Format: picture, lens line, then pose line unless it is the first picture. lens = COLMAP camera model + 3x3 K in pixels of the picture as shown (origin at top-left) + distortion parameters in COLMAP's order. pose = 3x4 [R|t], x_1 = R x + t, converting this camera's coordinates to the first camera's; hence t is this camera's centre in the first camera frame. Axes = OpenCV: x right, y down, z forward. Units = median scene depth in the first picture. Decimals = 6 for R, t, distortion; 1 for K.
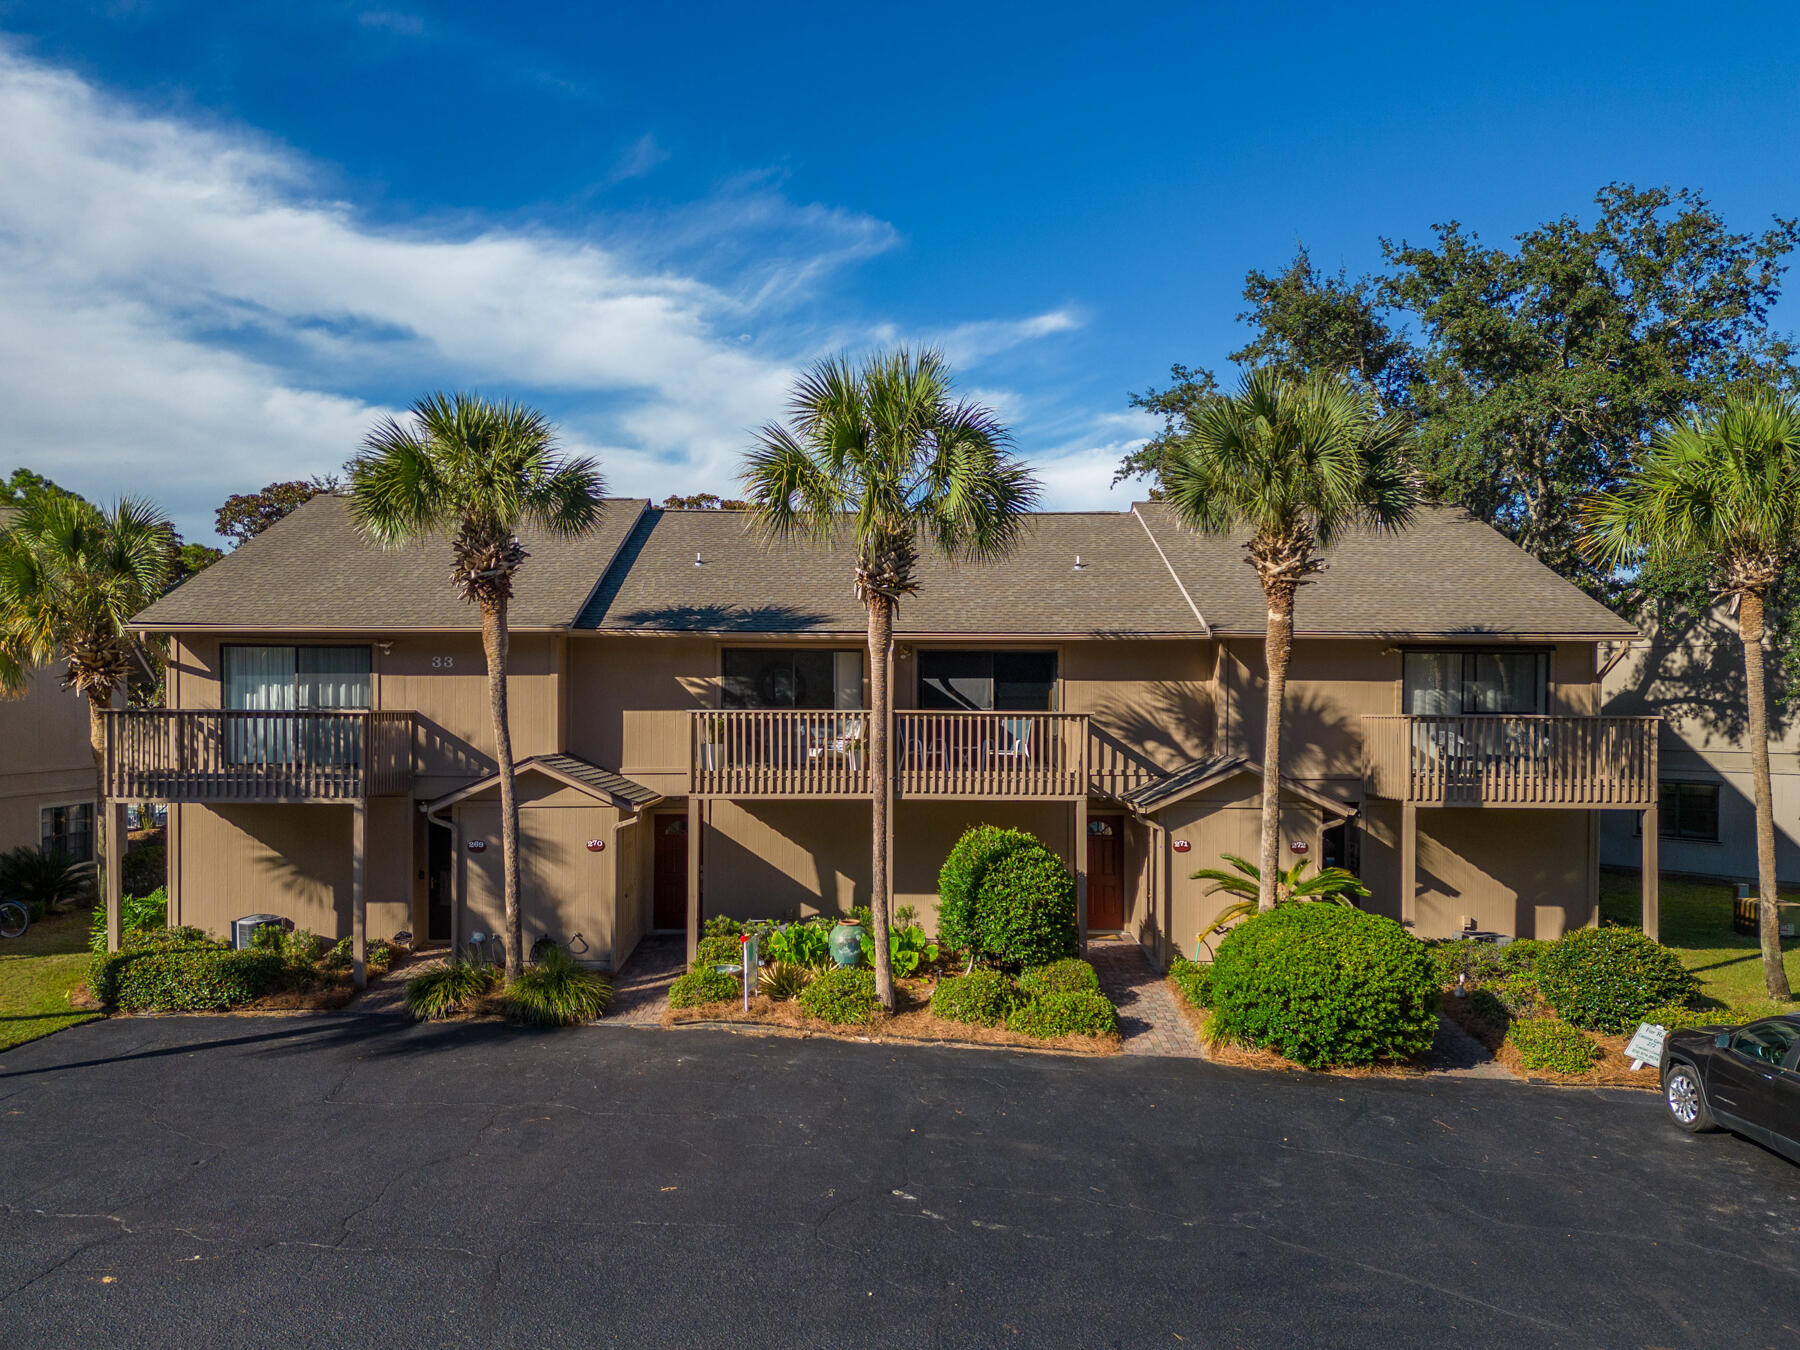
lens RADIAL K [[1516.0, 0, 884.7], [0, 1516.0, 674.0], [0, 0, 1]] dist [0.054929, -0.051432]
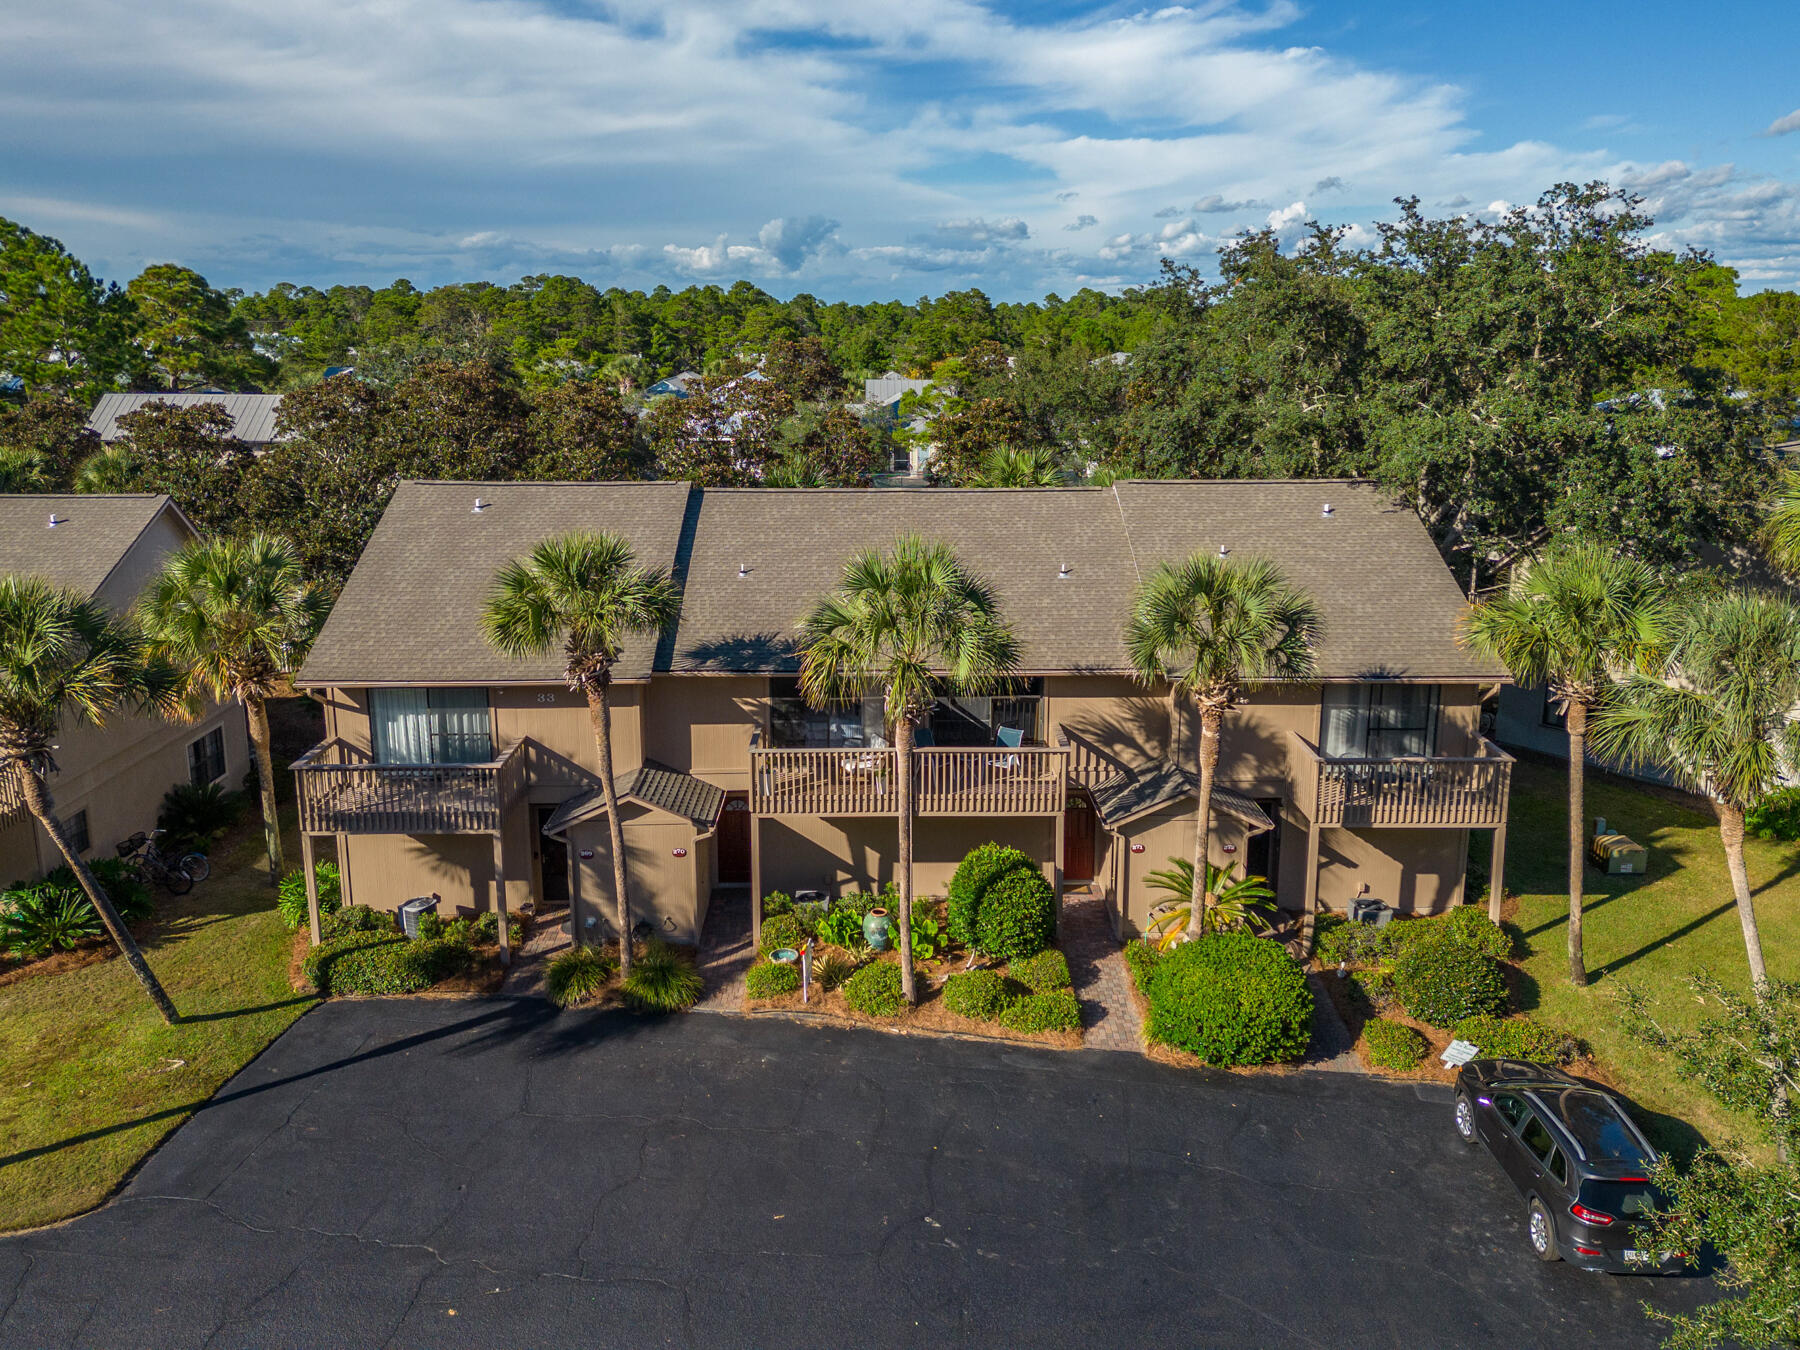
lens RADIAL K [[1516.0, 0, 883.6], [0, 1516.0, 709.8], [0, 0, 1]] dist [0.054929, -0.051432]
pose [[0.999952, -0.009744, 0.001380, -0.019989], [0.009199, 0.975324, 0.220587, -0.297160], [-0.003495, -0.220563, 0.975366, -0.229550]]
